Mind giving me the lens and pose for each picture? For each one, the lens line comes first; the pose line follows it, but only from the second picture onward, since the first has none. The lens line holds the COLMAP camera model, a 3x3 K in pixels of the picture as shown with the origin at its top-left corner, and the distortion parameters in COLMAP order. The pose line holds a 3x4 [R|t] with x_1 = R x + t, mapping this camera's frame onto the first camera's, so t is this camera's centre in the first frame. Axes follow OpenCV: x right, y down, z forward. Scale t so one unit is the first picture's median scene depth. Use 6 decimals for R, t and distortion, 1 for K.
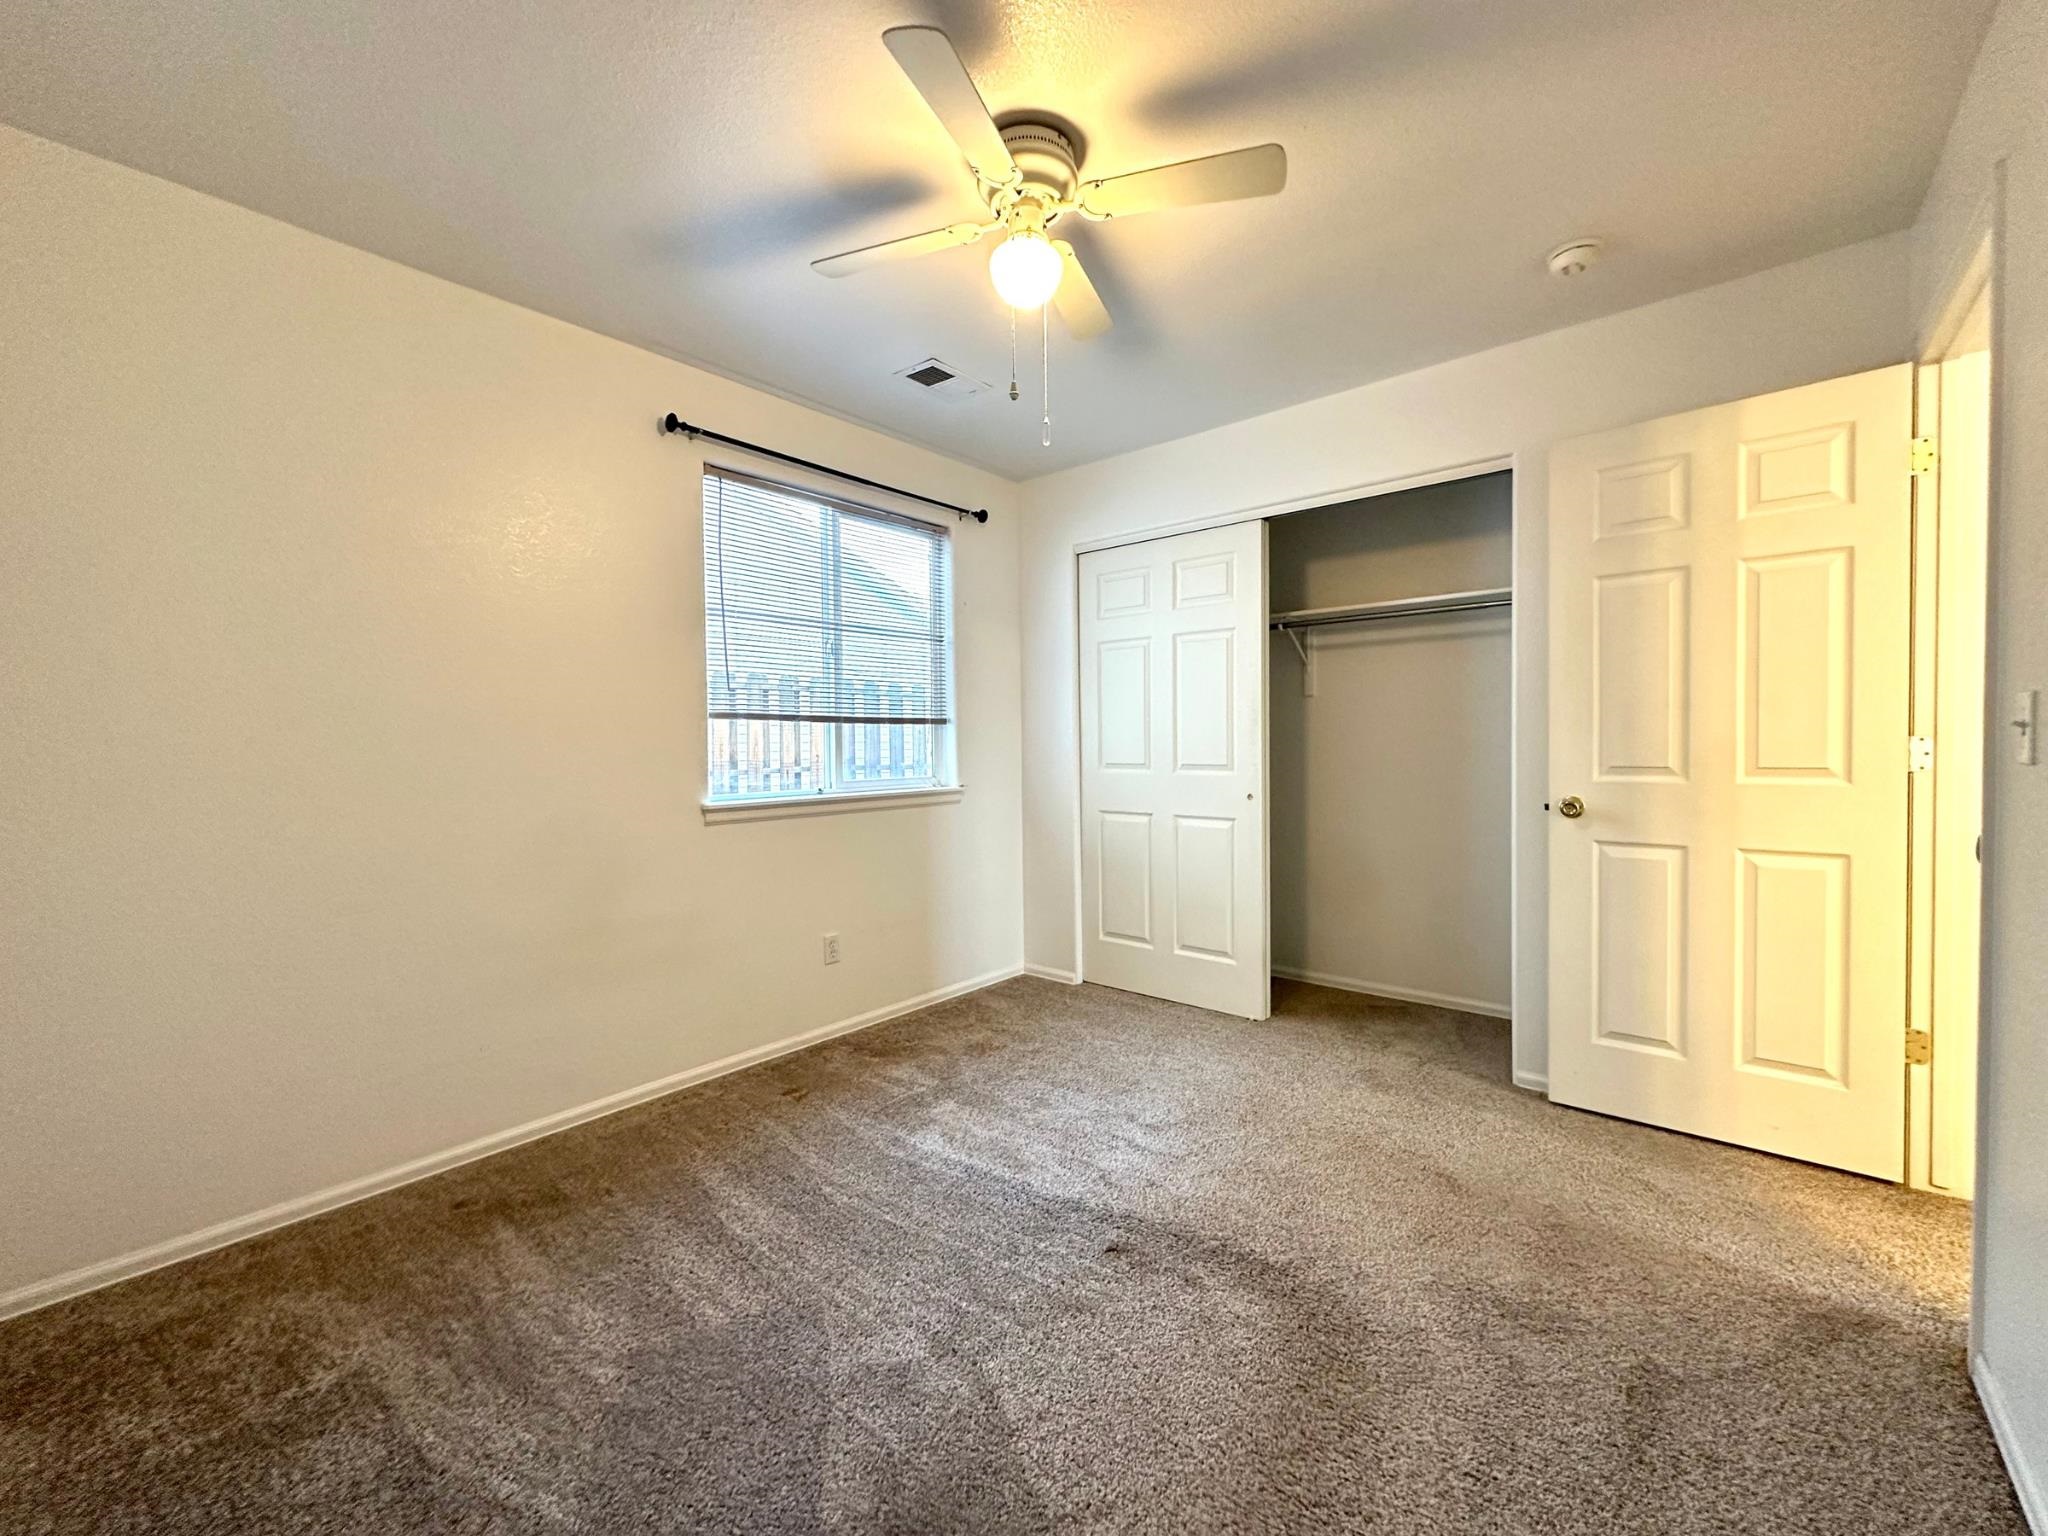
lens RADIAL K [[820.1, 0, 1017.2], [0, 820.1, 762.3], [0, 0, 1]] dist [0.001151, 0.000293]
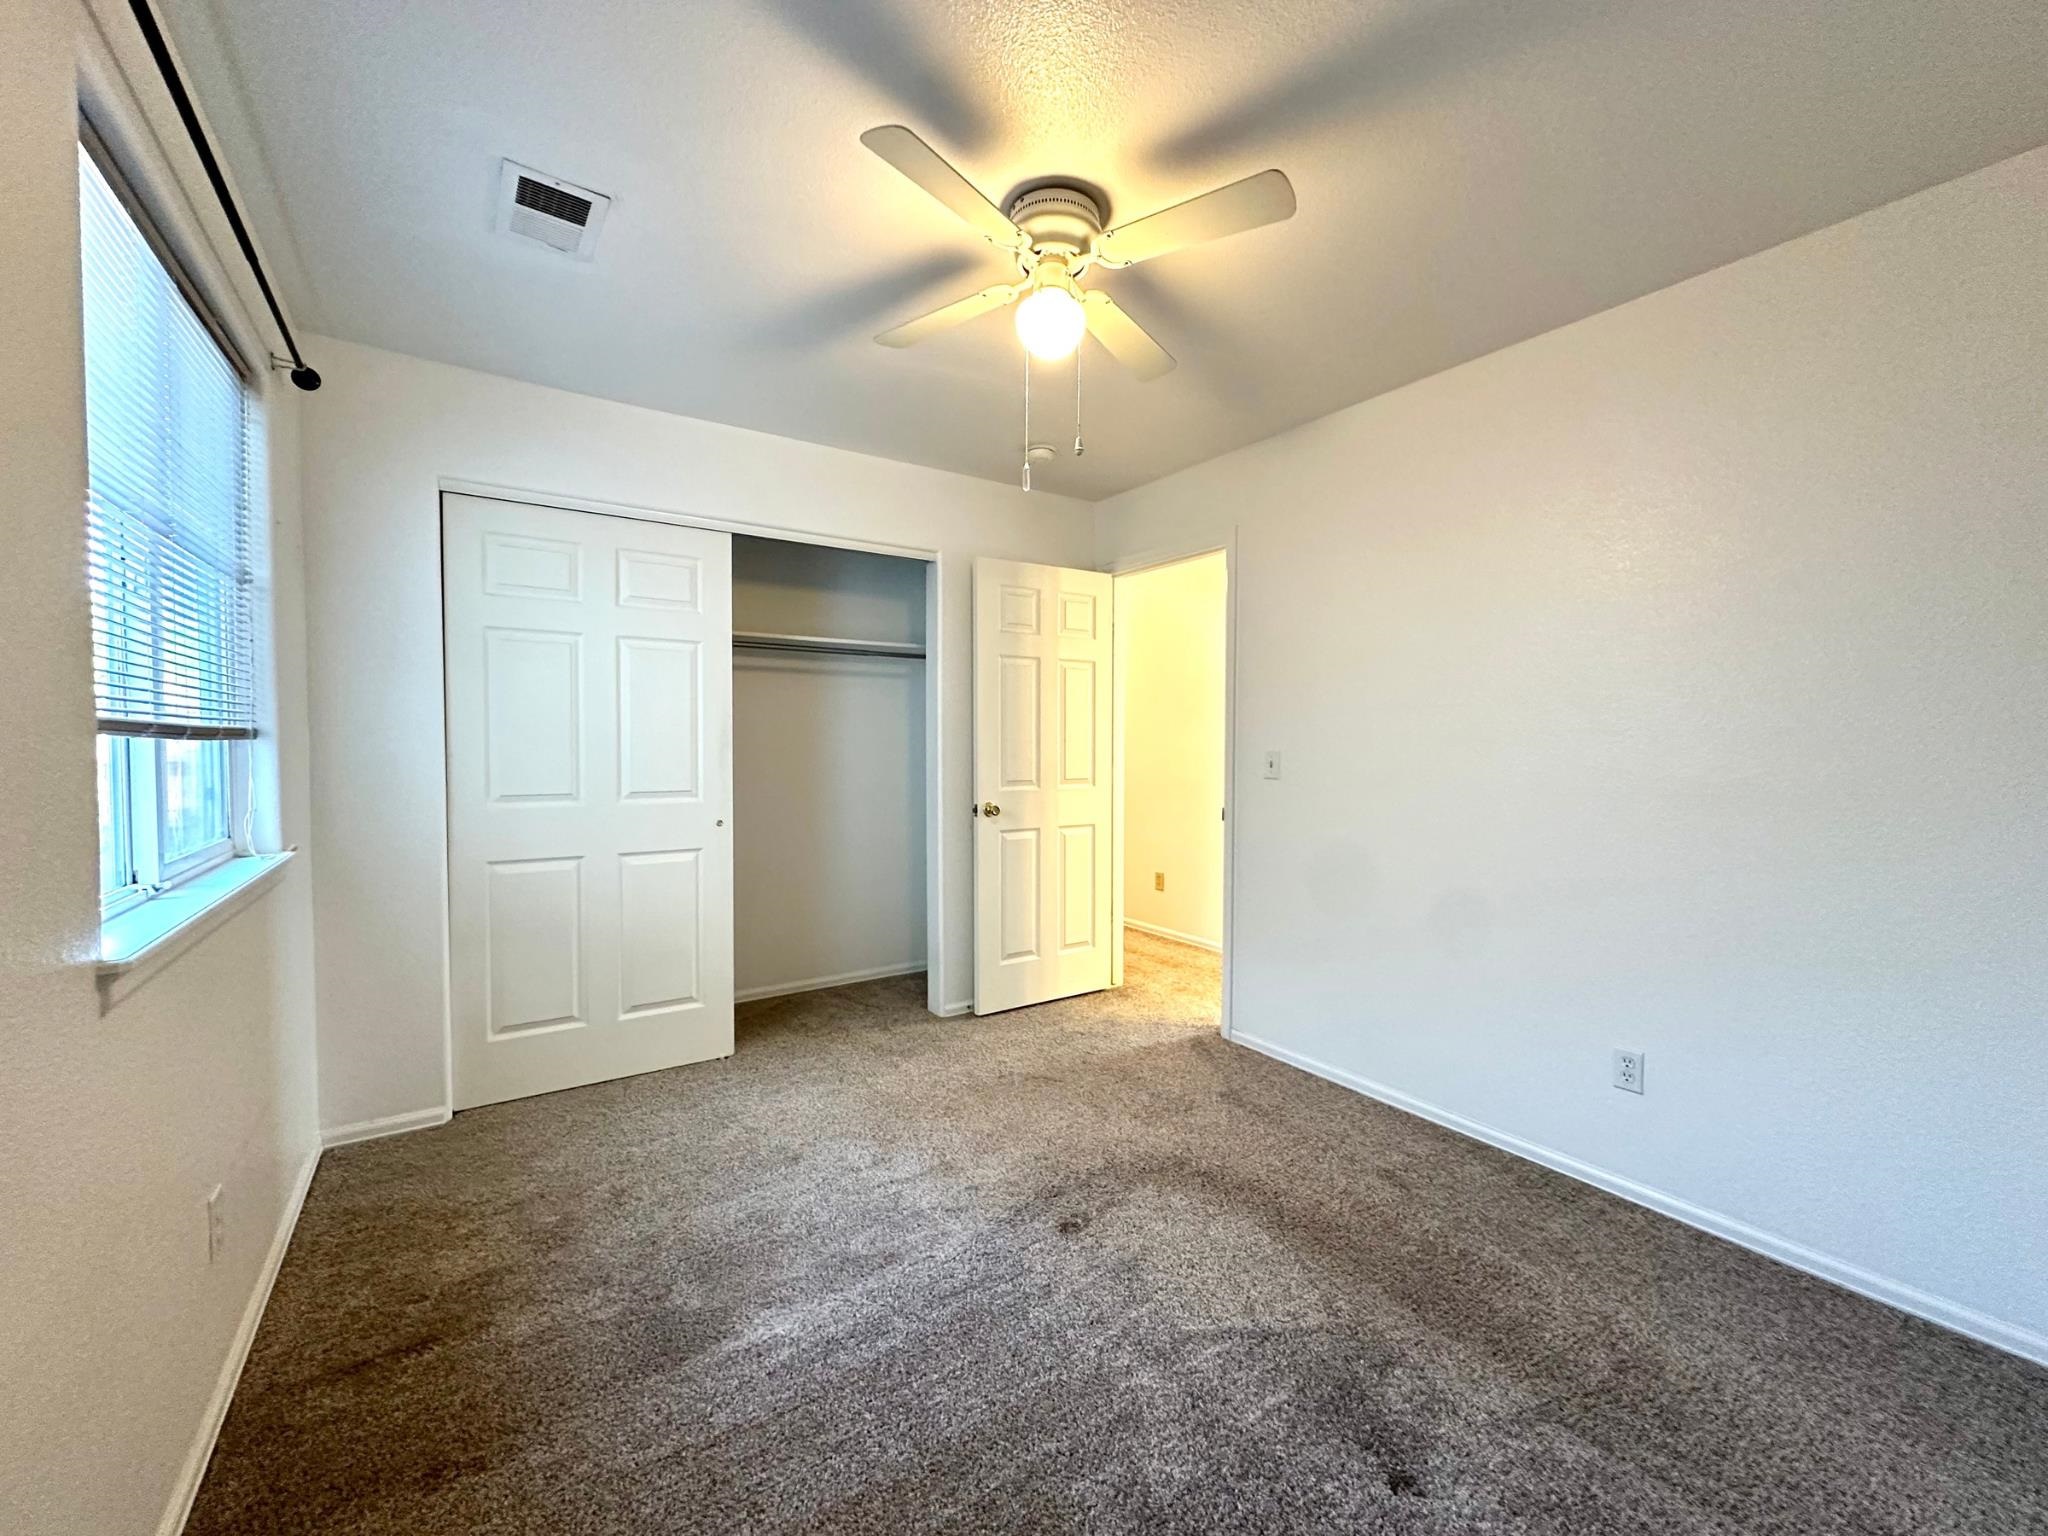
lens RADIAL K [[820.1, 0, 1028.5], [0, 820.1, 763.4], [0, 0, 1]] dist [0.001151, 0.000293]
pose [[0.259333, -0.014584, 0.965678, -0.582834], [0.016224, 0.999811, 0.010743, -0.033869], [-0.965652, 0.012881, 0.259521, 0.448704]]
